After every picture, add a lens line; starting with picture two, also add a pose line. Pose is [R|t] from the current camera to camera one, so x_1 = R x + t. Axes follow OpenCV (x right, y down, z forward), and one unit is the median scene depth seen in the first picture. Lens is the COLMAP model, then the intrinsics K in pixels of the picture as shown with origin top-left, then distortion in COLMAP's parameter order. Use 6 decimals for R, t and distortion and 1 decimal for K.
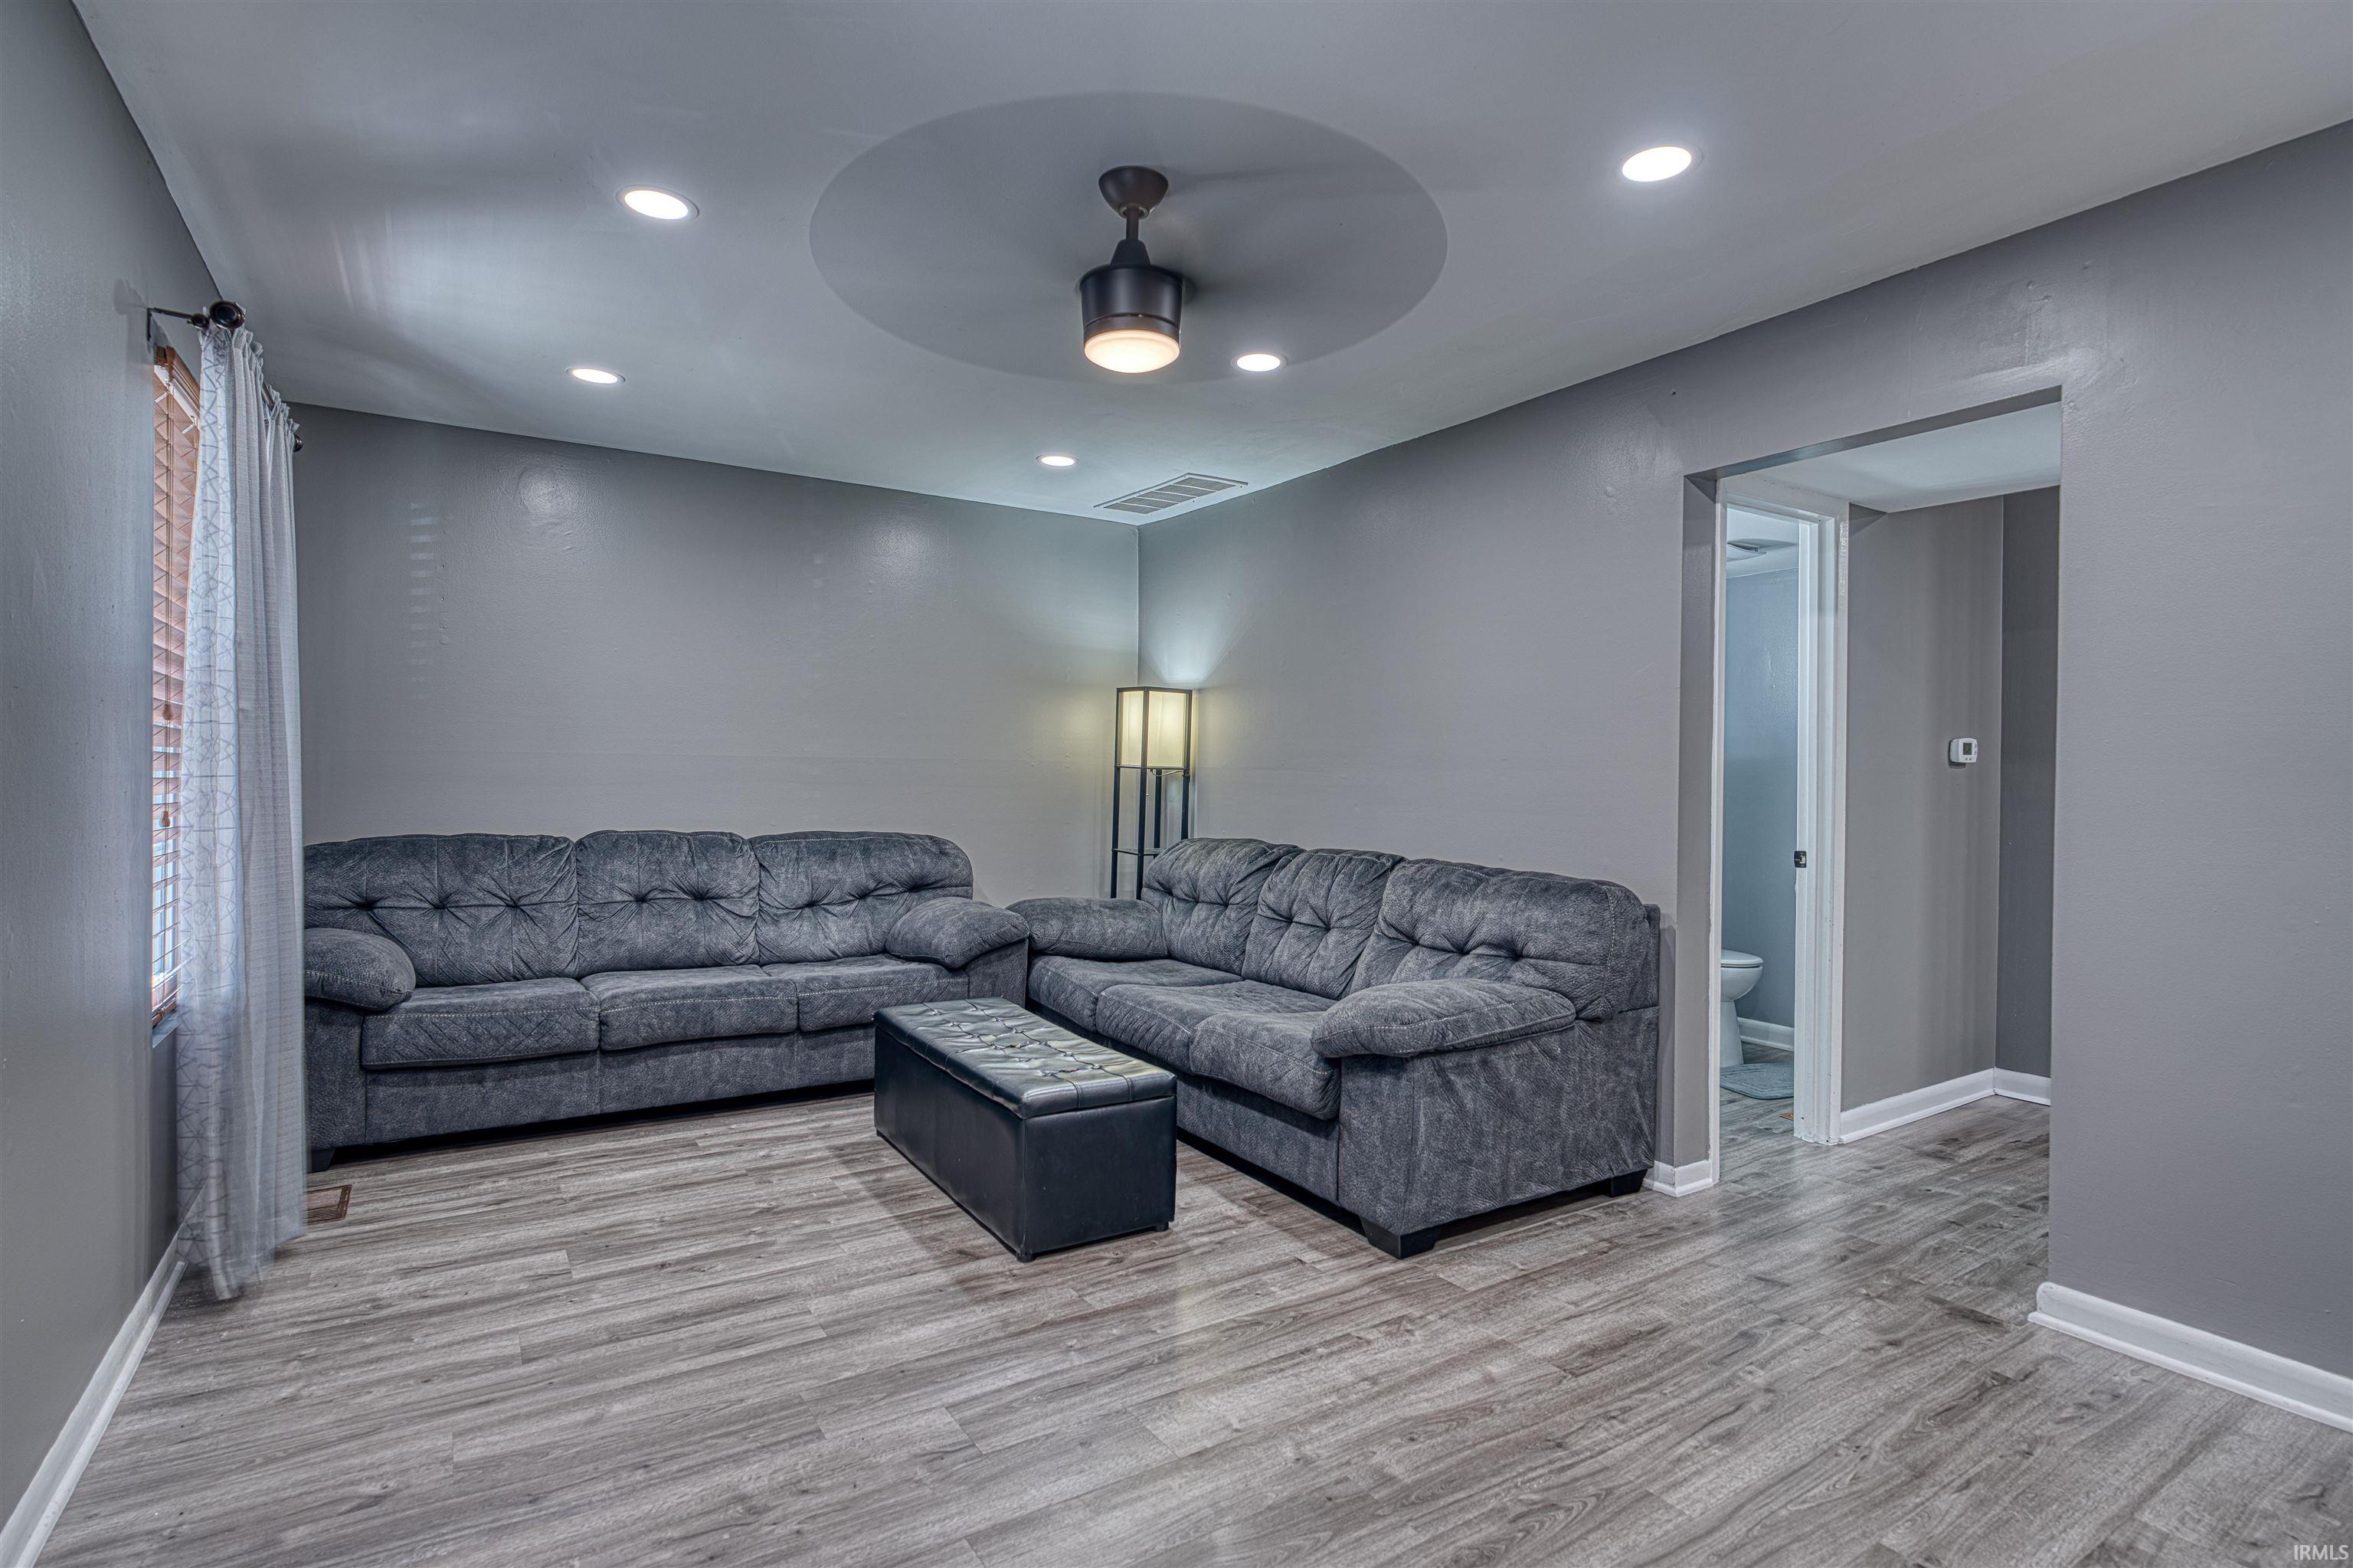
lens RADIAL K [[1138.5, 0, 1170.5], [0, 1138.5, 788.0], [0, 0, 1]] dist [-0.011970, 0.004527]
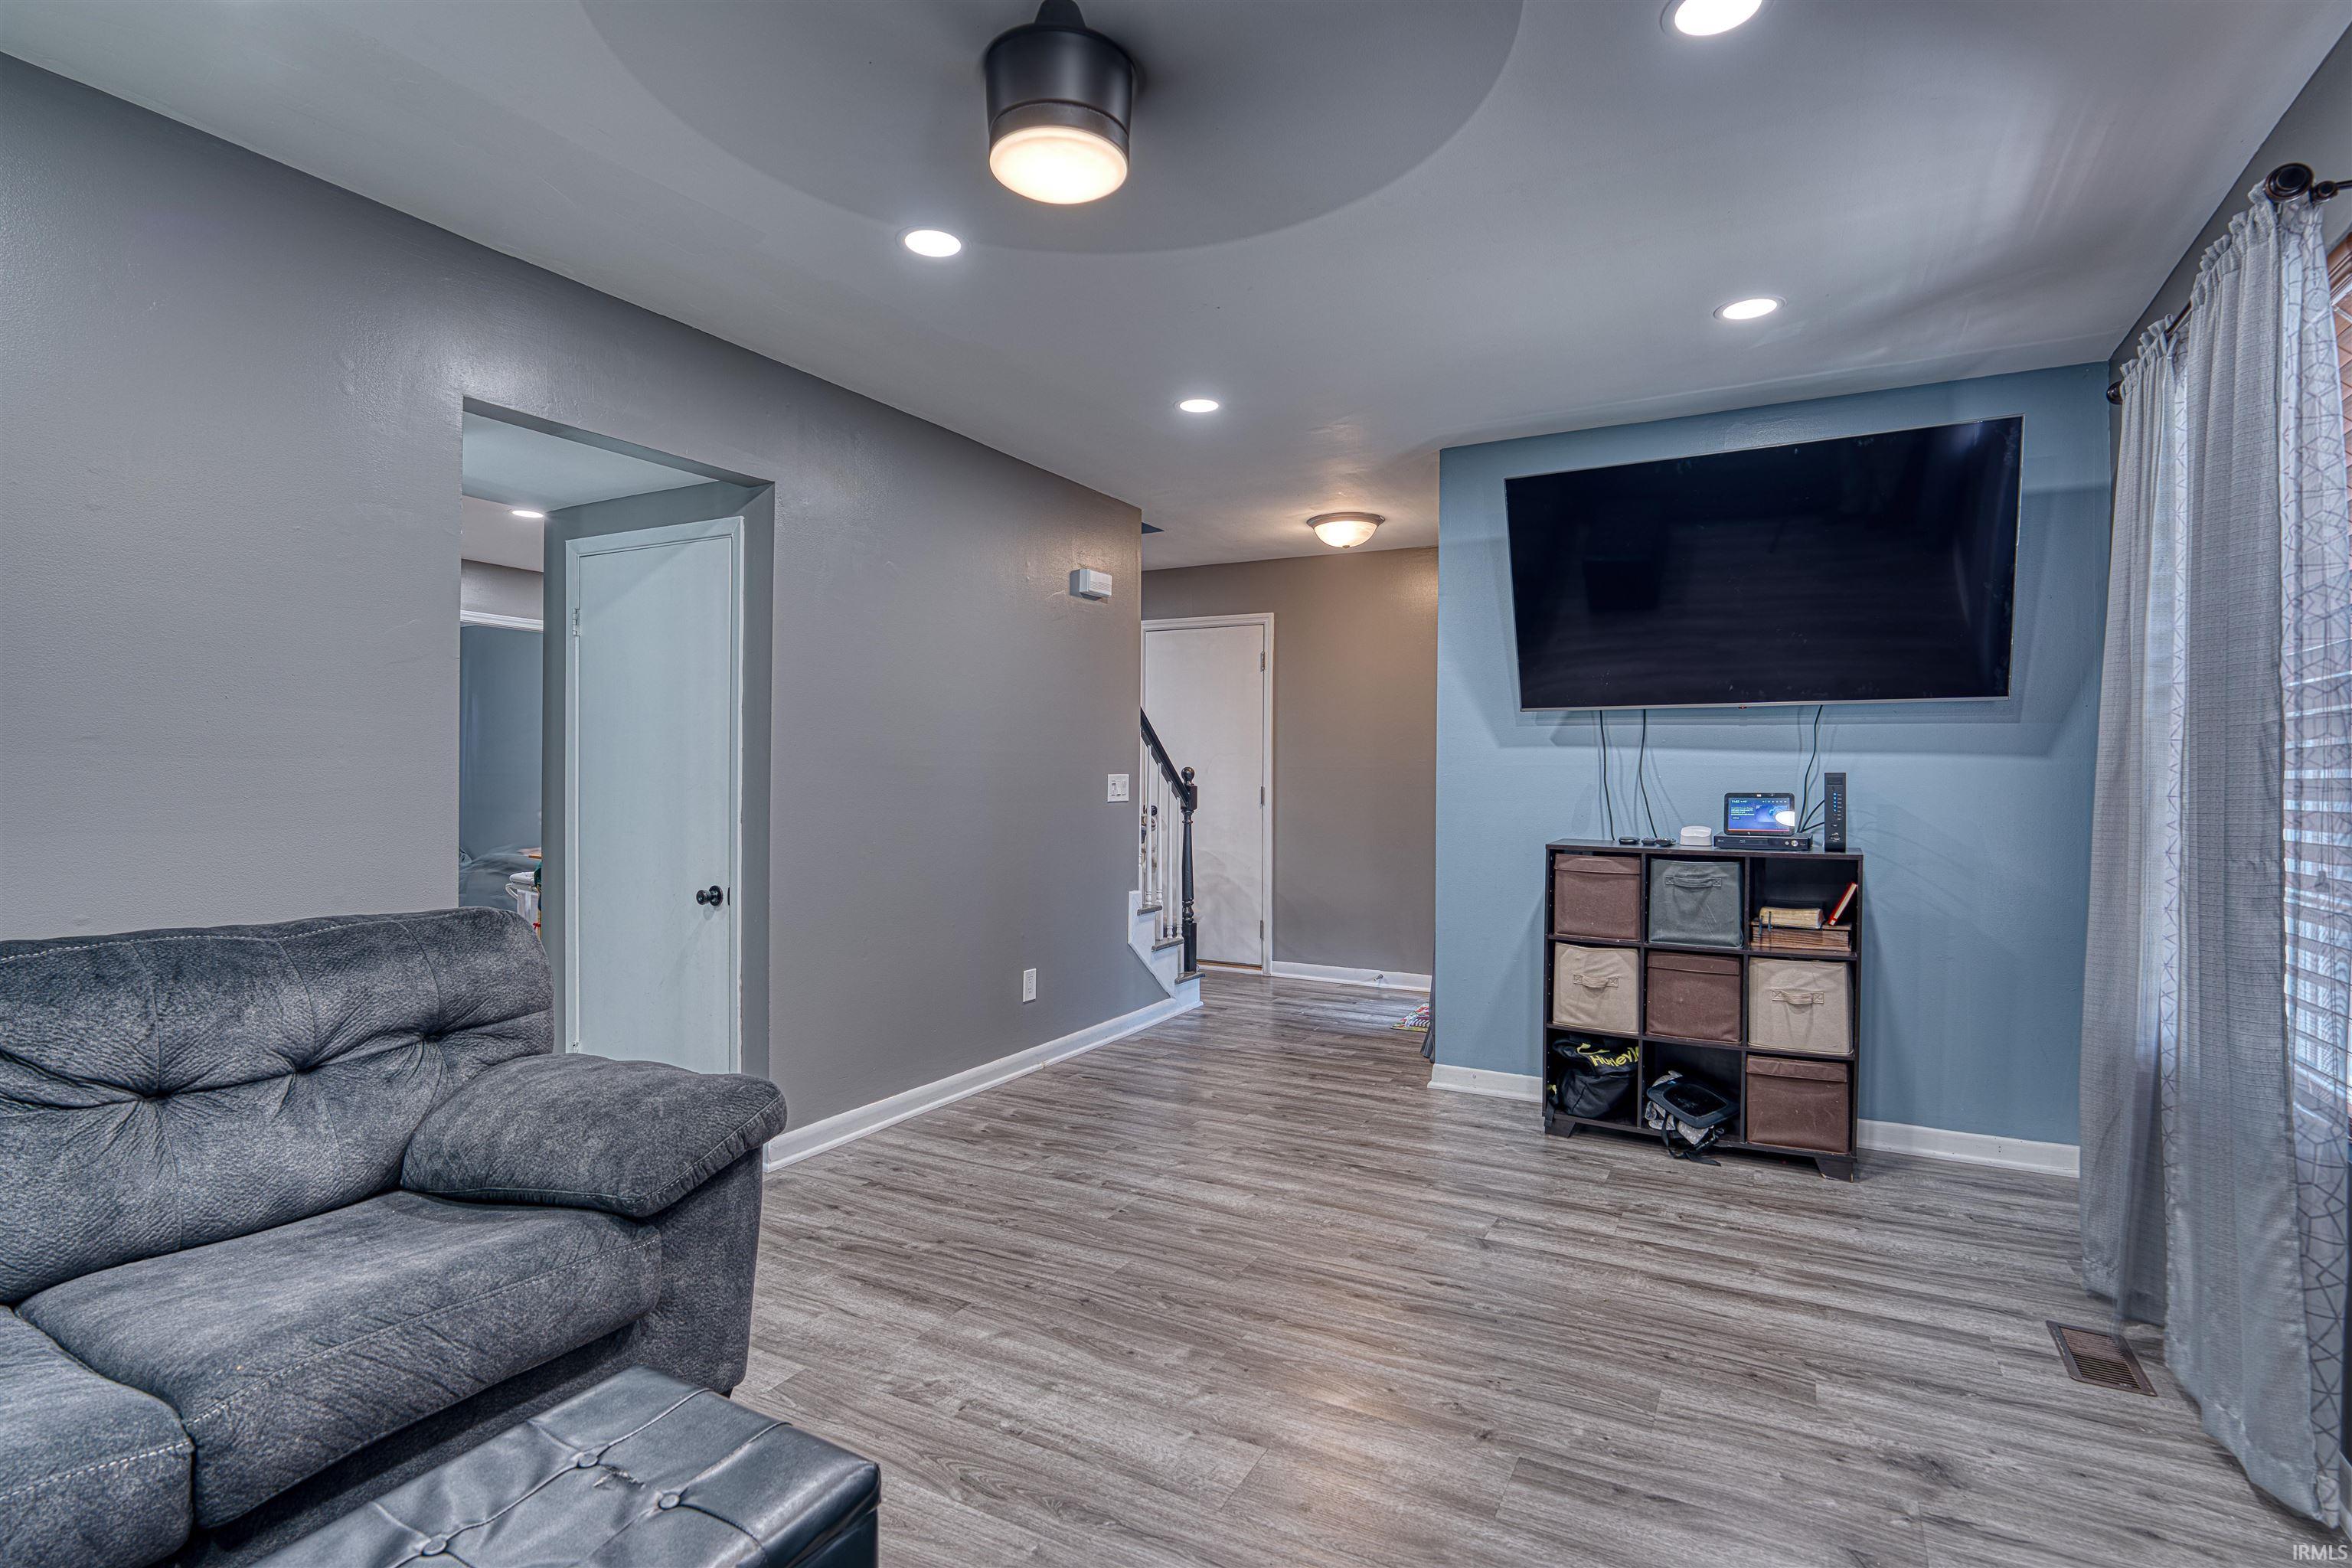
lens RADIAL K [[1138.0, 0, 1170.8], [0, 1138.0, 781.2], [0, 0, 1]] dist [-0.011970, 0.004527]
pose [[-0.480652, -0.016031, 0.876765, -0.754533], [-0.001724, 0.999848, 0.017336, -0.025485], [-0.876910, 0.006821, -0.480607, 1.412620]]
